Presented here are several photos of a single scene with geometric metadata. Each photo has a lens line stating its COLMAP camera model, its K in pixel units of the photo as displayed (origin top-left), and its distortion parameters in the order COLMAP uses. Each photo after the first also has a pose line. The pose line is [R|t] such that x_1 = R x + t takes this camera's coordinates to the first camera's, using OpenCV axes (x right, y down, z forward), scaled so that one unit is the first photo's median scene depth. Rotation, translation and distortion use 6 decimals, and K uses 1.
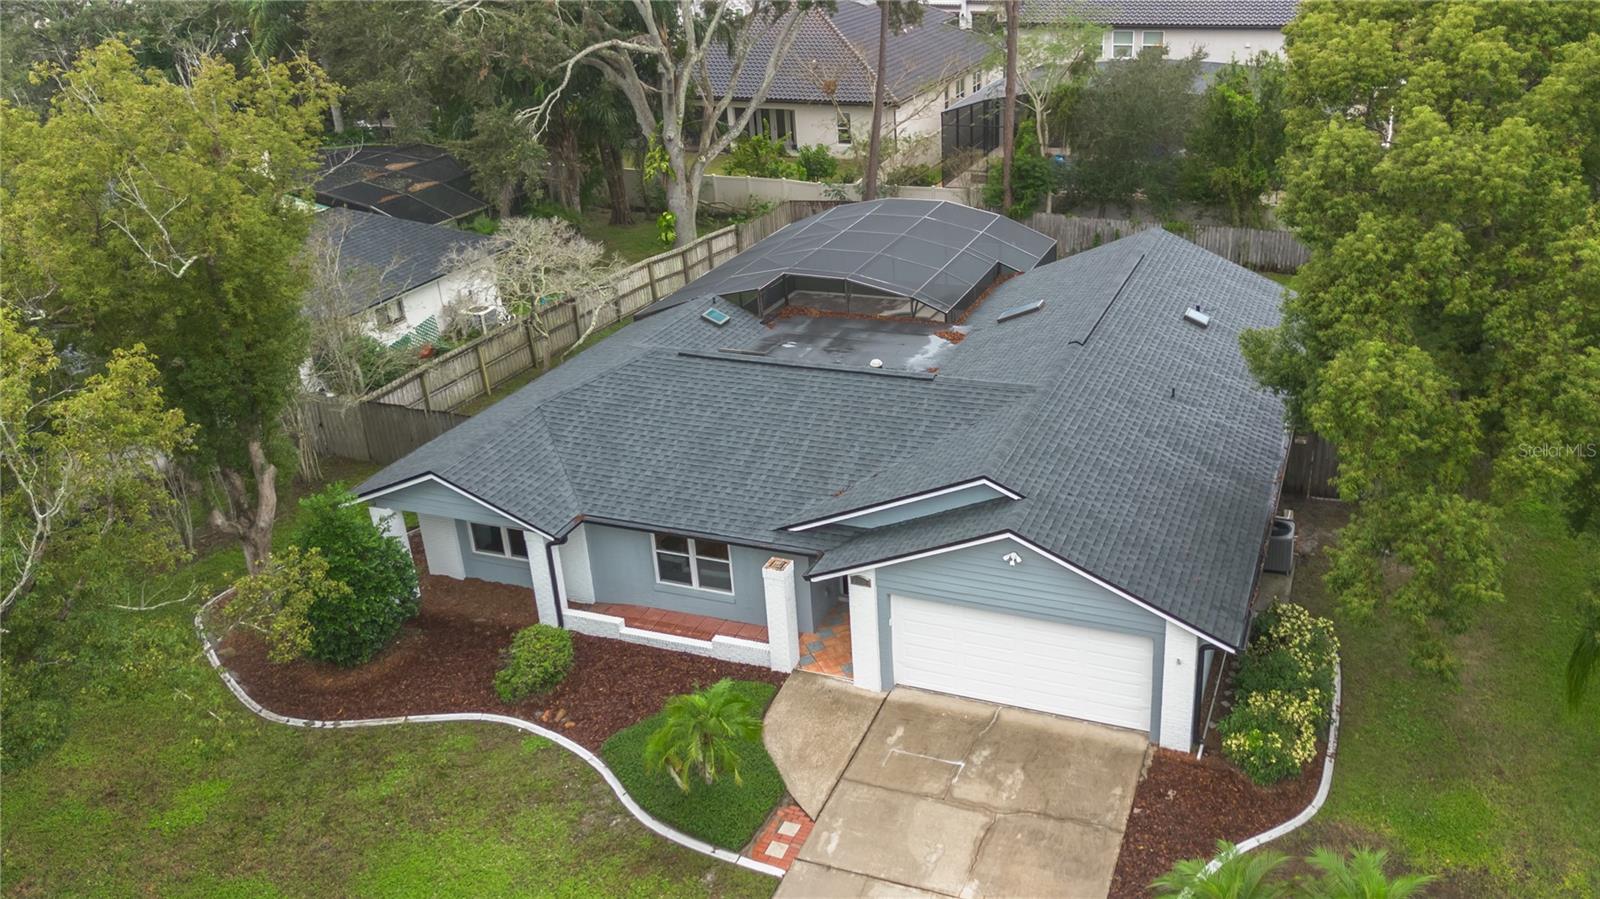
lens RADIAL K [[1167.7, 0, 800.0], [0, 1167.7, 449.5], [0, 0, 1]] dist [0.080061, -0.070811]
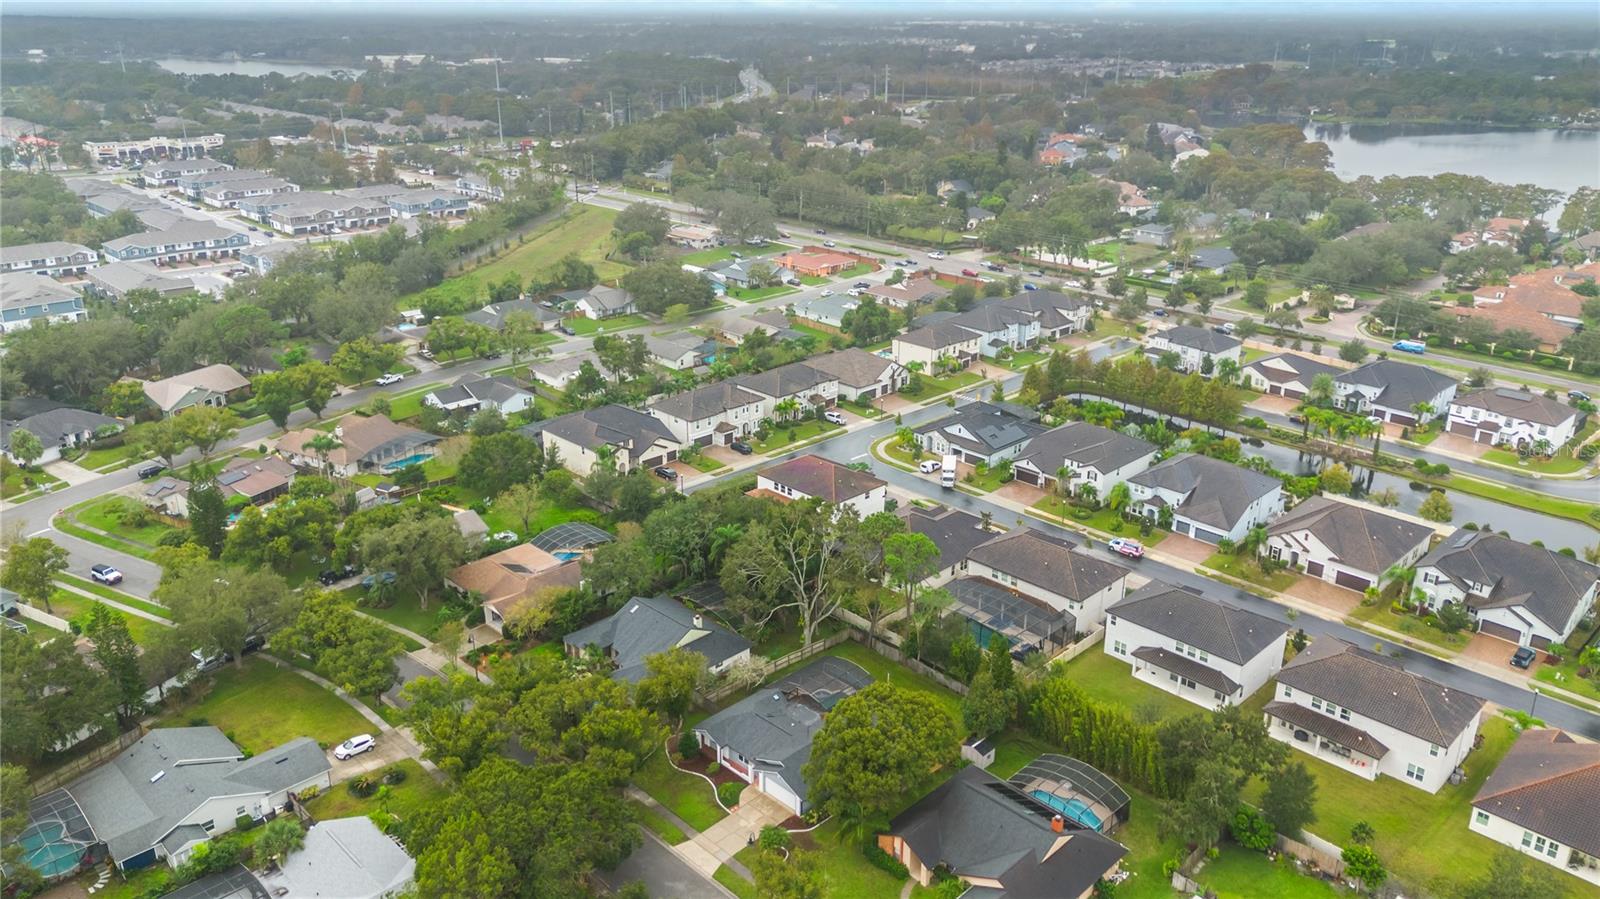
lens RADIAL K [[1149.6, 0, 803.4], [0, 1149.6, 446.1], [0, 0, 1]] dist [0.092374, -0.105905]
pose [[0.923829, 0.199504, -0.326707, 1.052012], [-0.214585, 0.976650, -0.010388, -0.852292], [0.317006, 0.079704, 0.945069, -2.672938]]
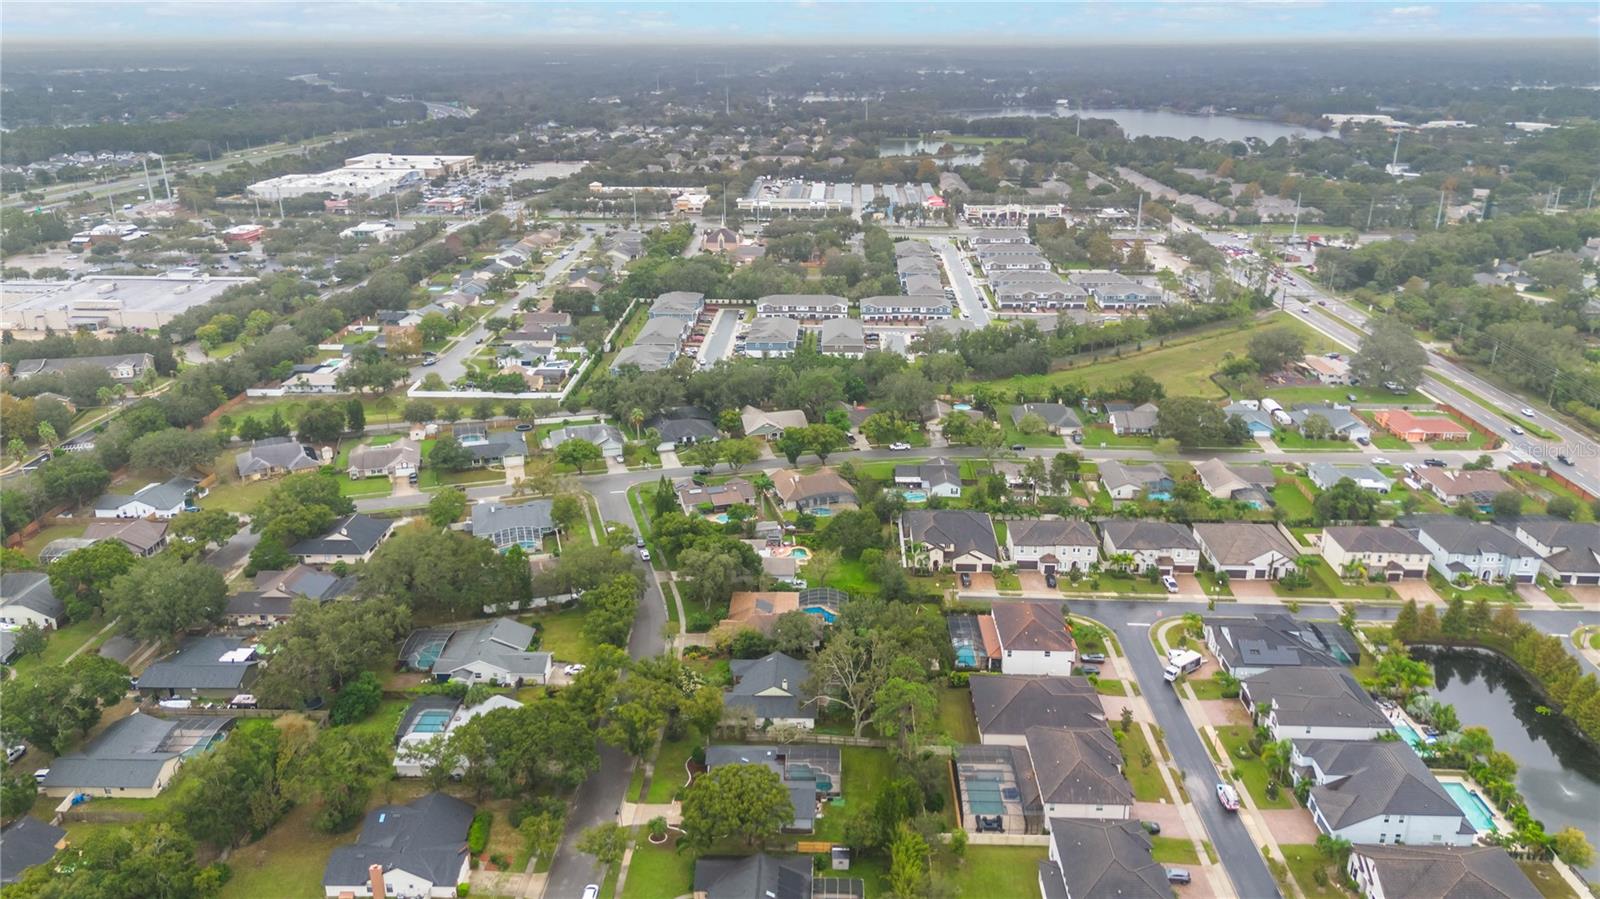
lens RADIAL K [[1131.8, 0, 821.9], [0, 1131.8, 456.1], [0, 0, 1]] dist [0.094794, -0.096604]
pose [[0.371196, 0.383023, -0.845877, 3.706232], [-0.406054, 0.886200, 0.223093, -2.433985], [0.835065, 0.260660, 0.484482, -1.728692]]
